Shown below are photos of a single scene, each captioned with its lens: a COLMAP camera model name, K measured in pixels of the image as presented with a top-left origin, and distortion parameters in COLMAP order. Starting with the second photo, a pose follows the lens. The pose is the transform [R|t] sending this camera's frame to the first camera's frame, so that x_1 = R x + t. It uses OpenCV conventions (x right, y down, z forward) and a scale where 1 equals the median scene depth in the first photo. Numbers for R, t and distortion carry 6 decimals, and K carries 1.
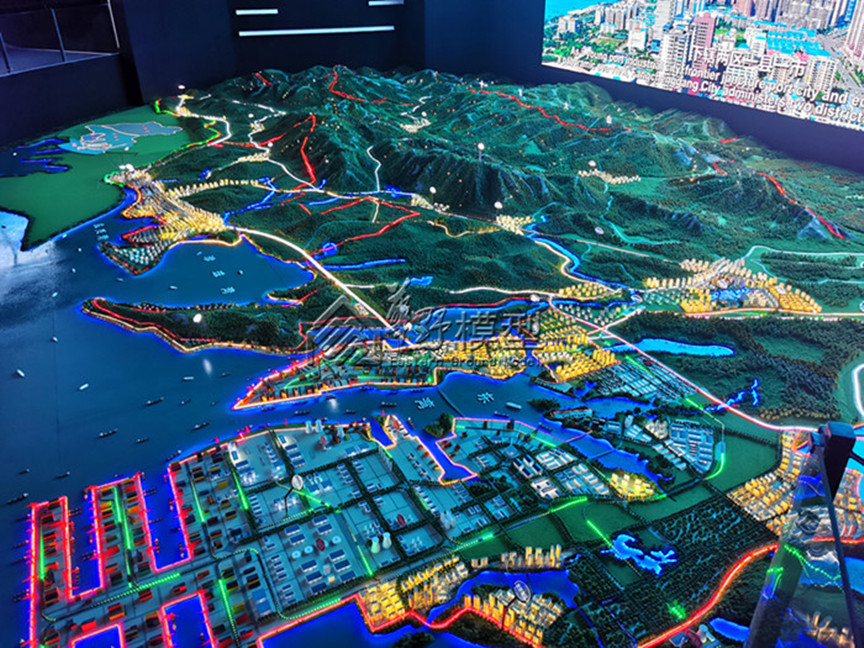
lens RADIAL K [[662.9, 0, 434.5], [0, 662.9, 322.6], [0, 0, 1]] dist [0.057155, -0.077594]
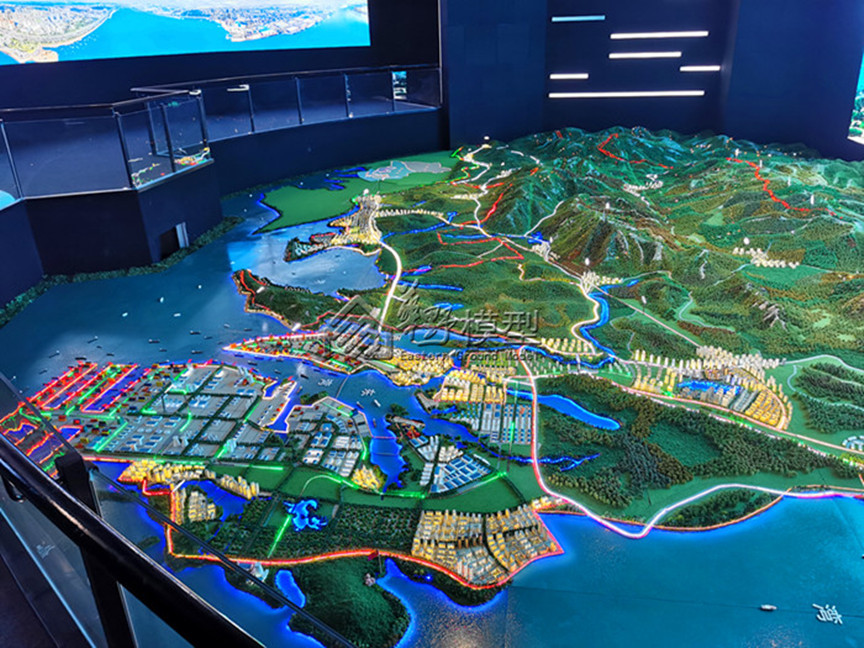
lens RADIAL K [[662.9, 0, 429.1], [0, 662.9, 321.5], [0, 0, 1]] dist [0.057155, -0.077594]
pose [[0.808582, 0.216826, -0.546974, 0.496663], [-0.260682, 0.965421, -0.002658, -0.021787], [0.527484, 0.144735, 0.837145, 0.028412]]
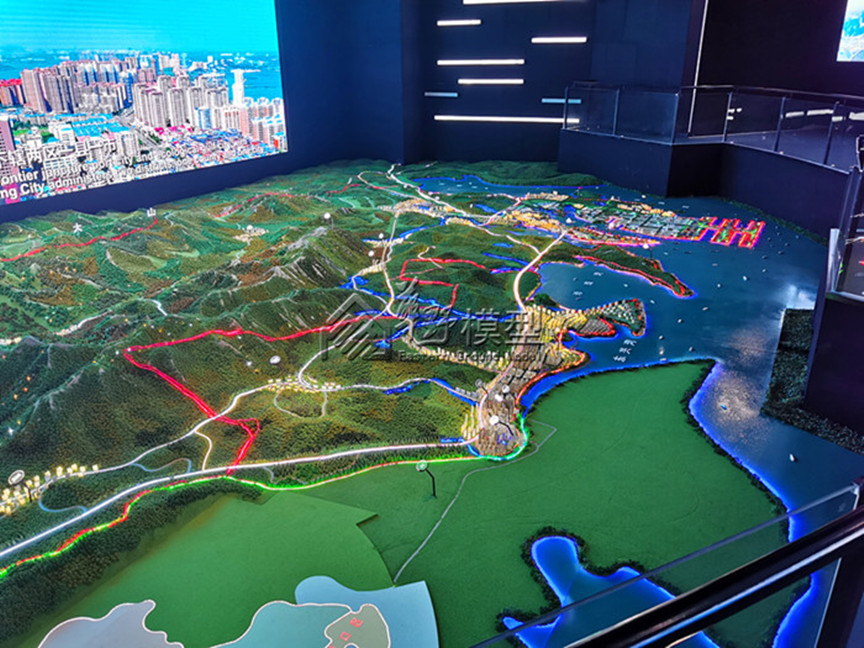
lens RADIAL K [[662.9, 0, 430.5], [0, 662.9, 323.1], [0, 0, 1]] dist [0.057155, -0.077594]
pose [[-0.543150, -0.308763, 0.780803, -1.055858], [0.414301, 0.710285, 0.569078, -0.780852], [-0.730303, 0.632582, -0.257871, 1.422932]]
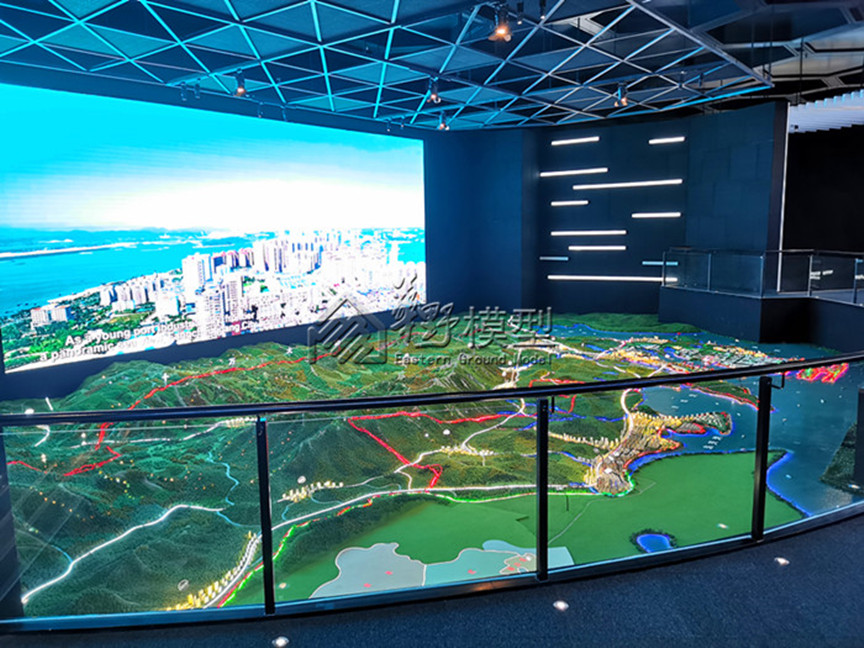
lens RADIAL K [[662.9, 0, 423.8], [0, 662.9, 323.3], [0, 0, 1]] dist [0.057155, -0.077594]
pose [[-0.399545, -0.120221, 0.908796, -1.330097], [0.461787, 0.829998, 0.312818, -0.895098], [-0.791907, 0.544656, -0.276106, 1.621625]]
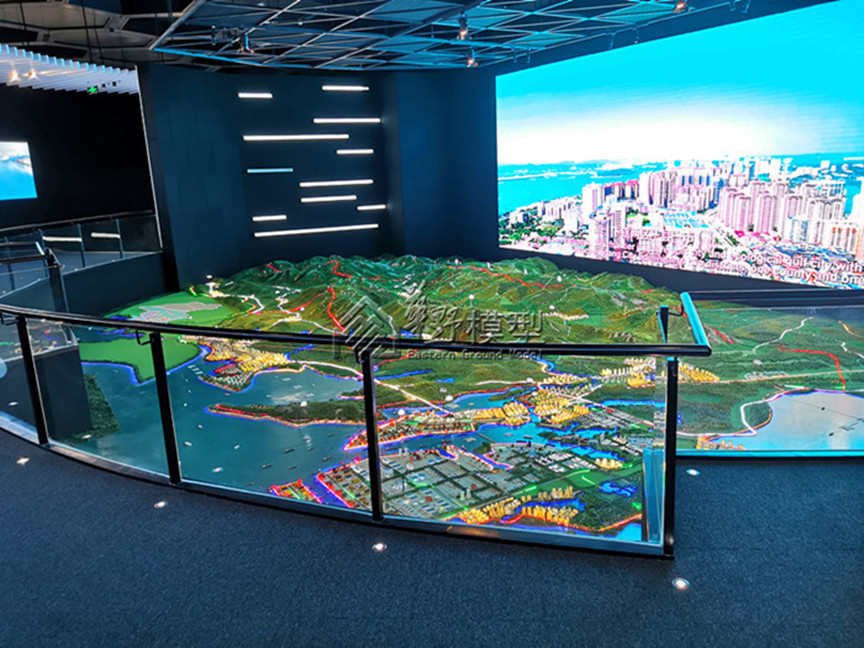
lens RADIAL K [[662.9, 0, 436.7], [0, 662.9, 326.9], [0, 0, 1]] dist [0.057155, -0.077594]
pose [[0.995894, -0.050935, 0.074833, -0.119115], [0.069077, 0.961885, -0.264584, 0.169169], [-0.058504, 0.268667, 0.961455, -0.328579]]
